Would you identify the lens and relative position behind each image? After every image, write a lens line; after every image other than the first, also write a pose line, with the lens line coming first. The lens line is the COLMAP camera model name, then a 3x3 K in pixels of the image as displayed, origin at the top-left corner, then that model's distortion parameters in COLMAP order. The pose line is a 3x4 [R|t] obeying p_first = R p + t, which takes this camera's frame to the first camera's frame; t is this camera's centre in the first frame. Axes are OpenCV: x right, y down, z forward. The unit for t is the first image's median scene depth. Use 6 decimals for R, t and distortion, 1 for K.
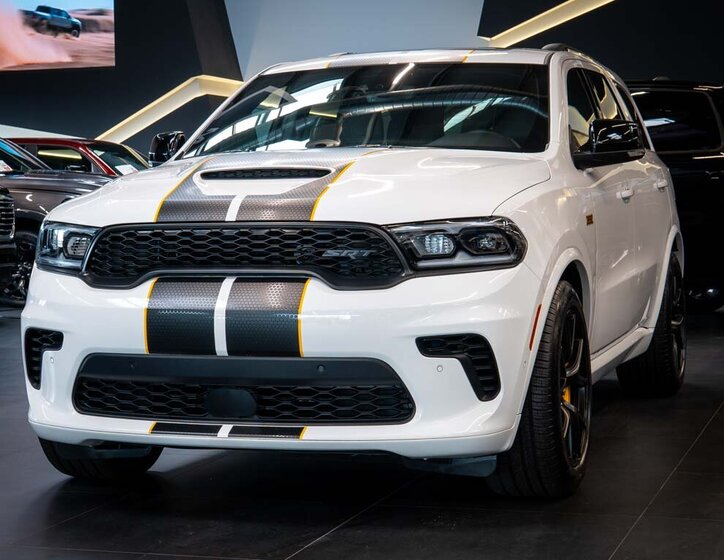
lens RADIAL K [[1814.2, 0, 361.1], [0, 1814.2, 280.3], [0, 0, 1]] dist [-0.217500, 0.000000]
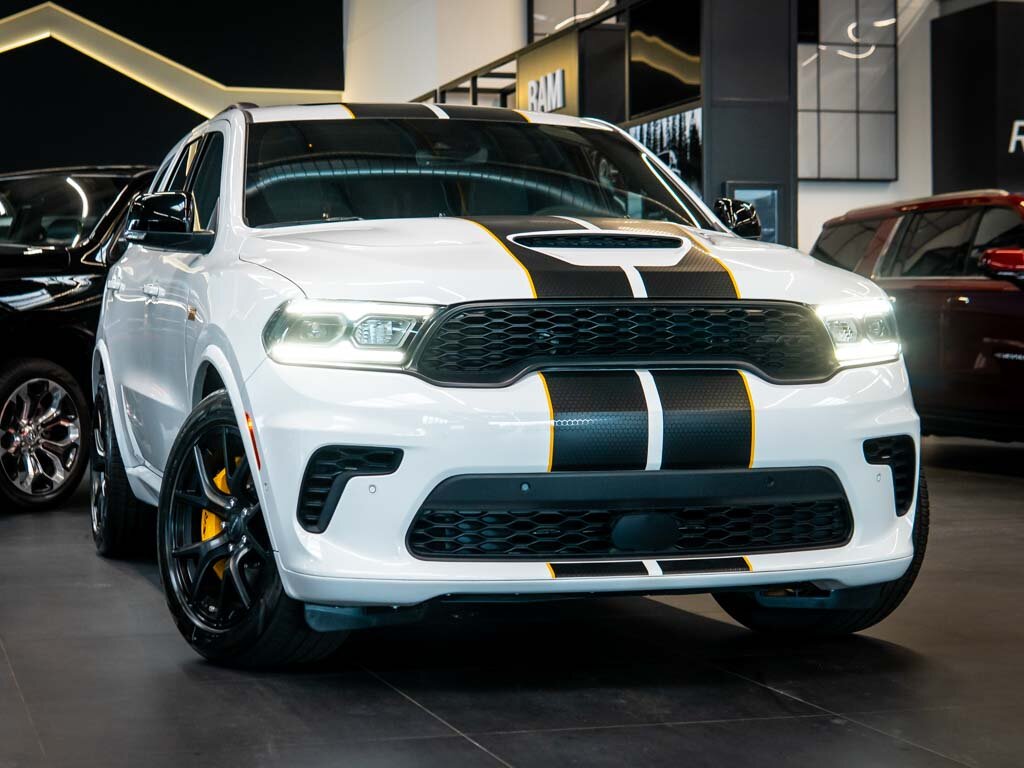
lens RADIAL K [[2235.5, 0, 511.1], [0, 2235.5, 390.5], [0, 0, 1]] dist [0.017010, 0.000000]
pose [[0.827501, -0.004694, 0.561444, -0.658651], [0.021518, 0.999496, -0.023359, 0.028315], [-0.561052, 0.031411, 0.827185, 0.239052]]
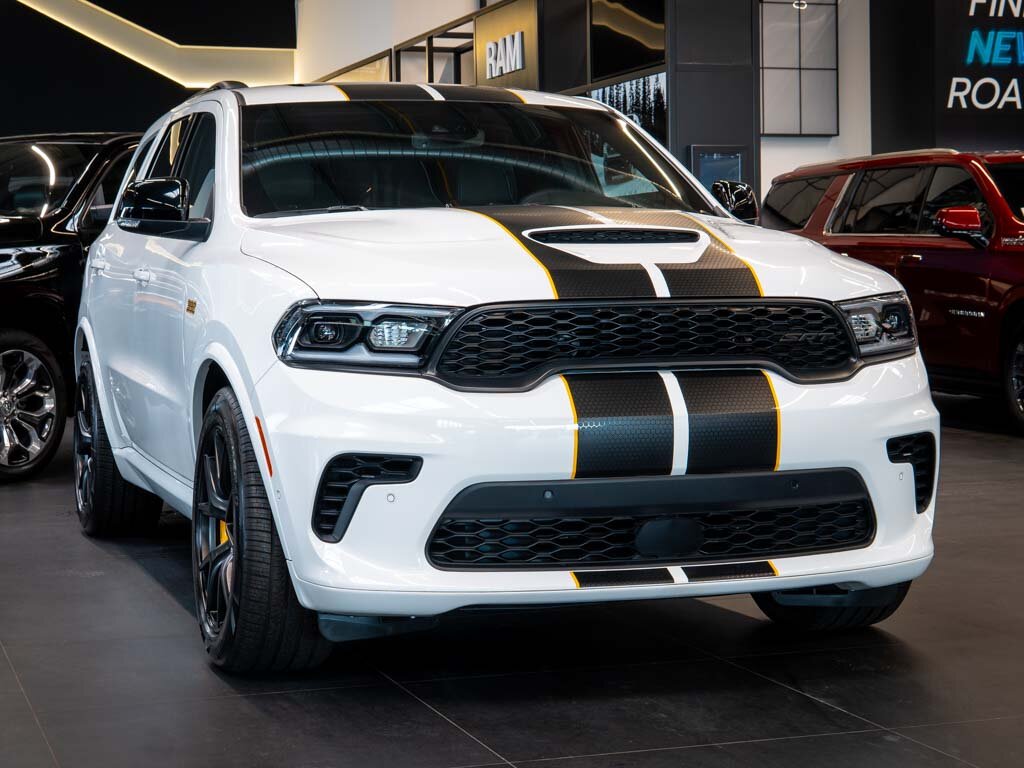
lens RADIAL K [[2136.7, 0, 508.9], [0, 2136.7, 374.8], [0, 0, 1]] dist [0.000885, 0.000000]
pose [[0.808963, -0.023632, 0.587384, -0.650539], [0.027620, 0.999616, 0.002177, -0.004036], [-0.587210, 0.014462, 0.809306, 0.317064]]
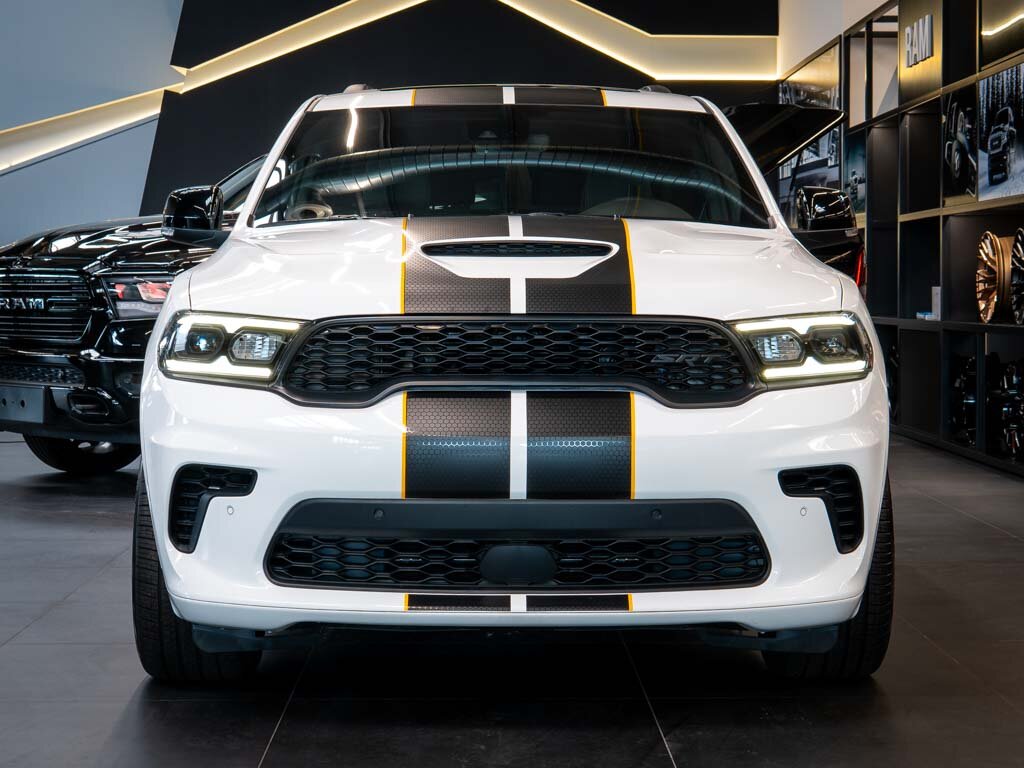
lens RADIAL K [[2354.0, 0, 518.9], [0, 2354.0, 383.8], [0, 0, 1]] dist [0.034181, 0.000000]
pose [[0.948838, -0.000001, 0.315764, -0.370722], [0.001268, 0.999992, -0.003808, -0.000937], [-0.315761, 0.004013, 0.948830, 0.104859]]
